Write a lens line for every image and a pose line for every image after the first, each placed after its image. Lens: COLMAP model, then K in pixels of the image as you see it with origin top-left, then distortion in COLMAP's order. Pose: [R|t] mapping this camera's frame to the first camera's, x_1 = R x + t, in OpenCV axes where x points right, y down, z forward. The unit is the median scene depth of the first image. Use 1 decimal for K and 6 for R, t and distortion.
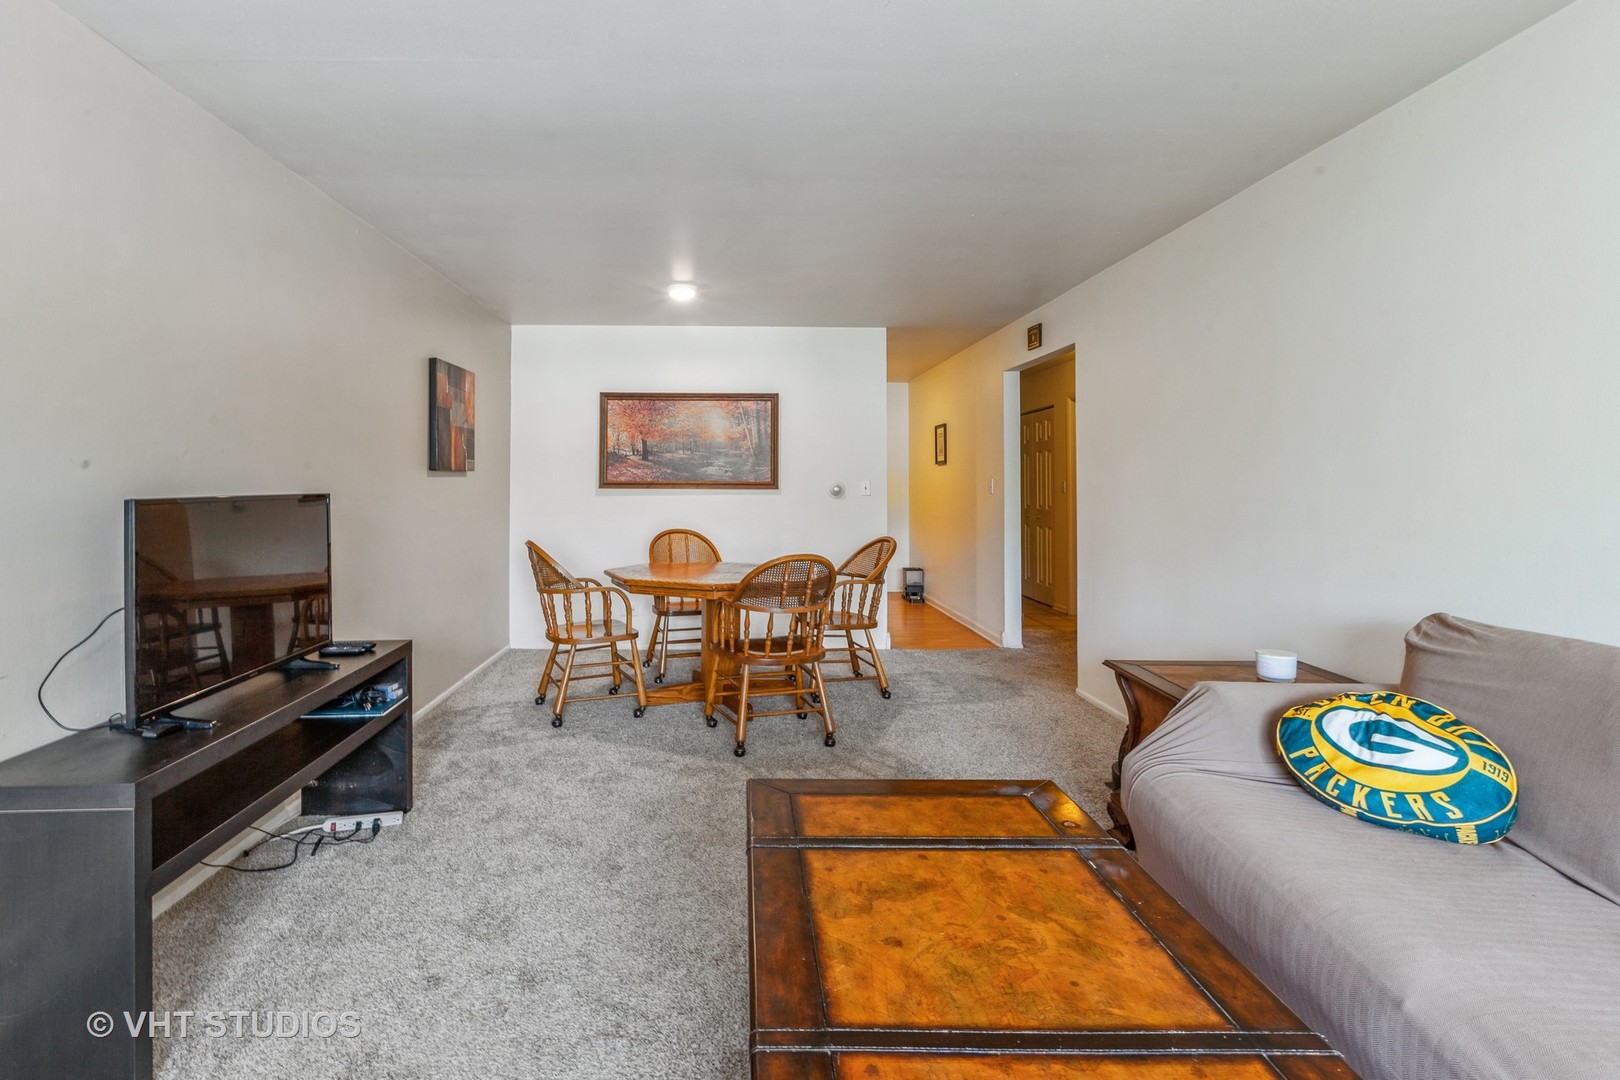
lens RADIAL K [[817.9, 0, 770.9], [0, 817.9, 488.3], [0, 0, 1]] dist [0.019198, 0.000763]
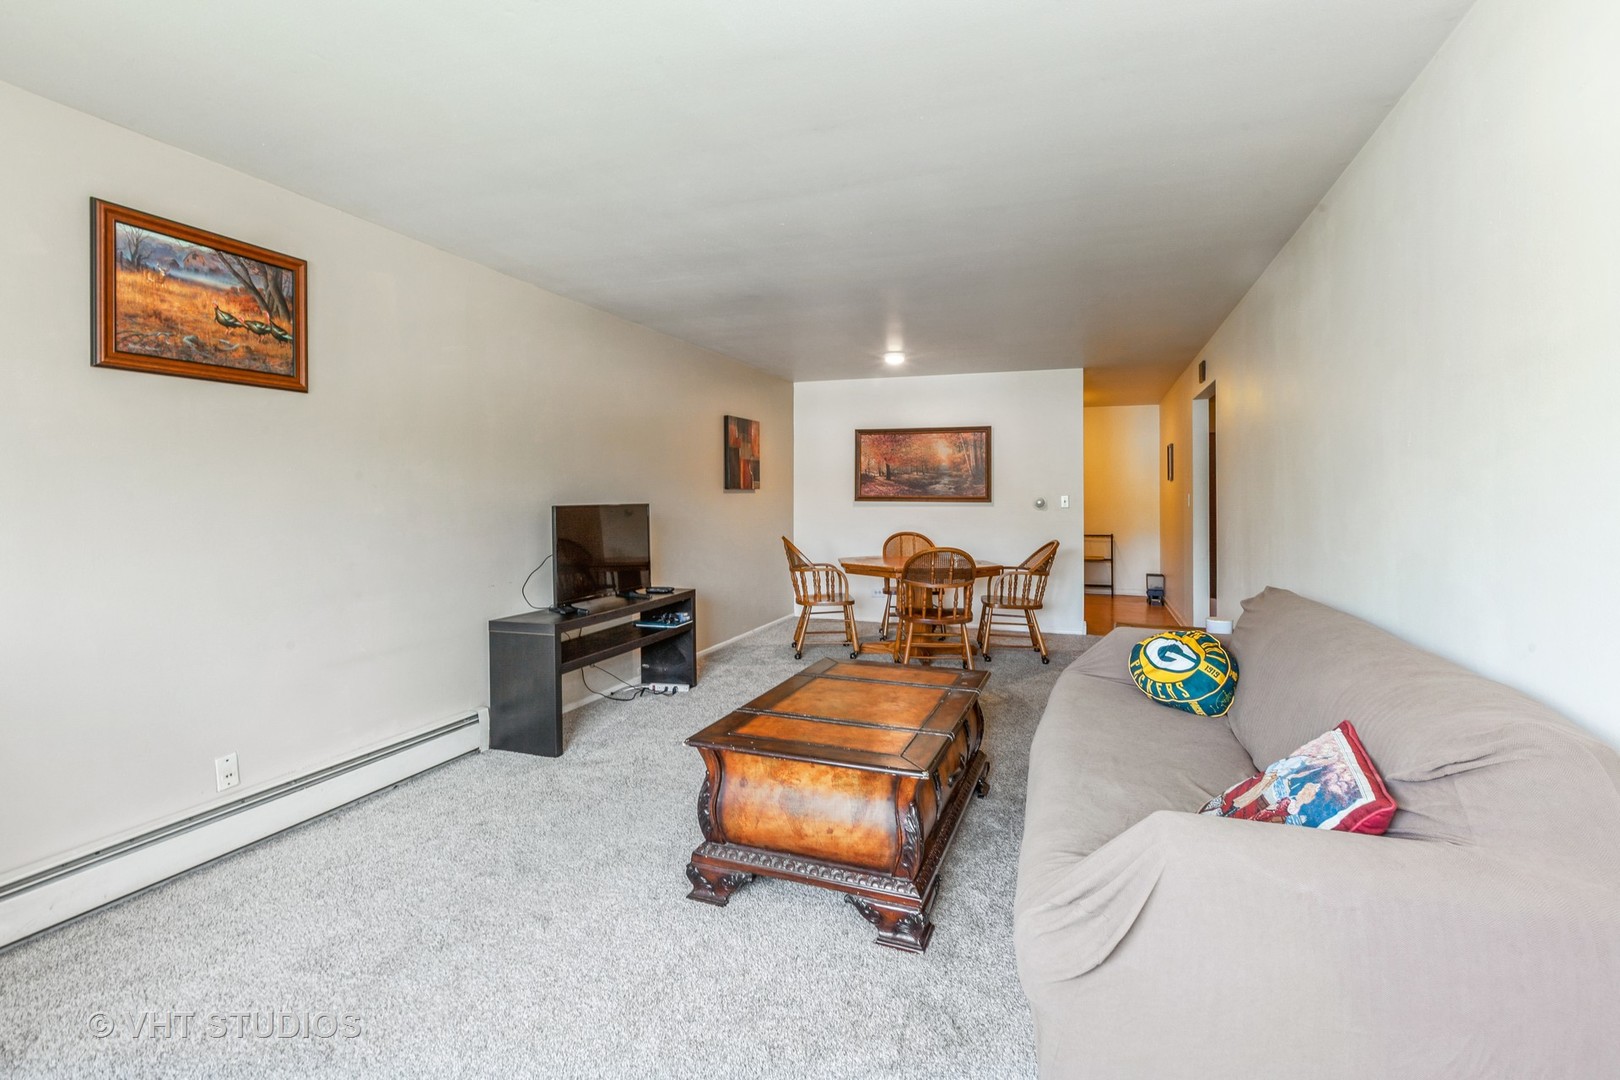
lens RADIAL K [[738.3, 0, 811.3], [0, 738.3, 529.5], [0, 0, 1]] dist [0.002111, -0.000037]
pose [[0.935616, 0.016419, -0.352636, 0.210508], [-0.002782, 0.999230, 0.039144, -0.001051], [0.353007, -0.035643, 0.934941, -0.224392]]
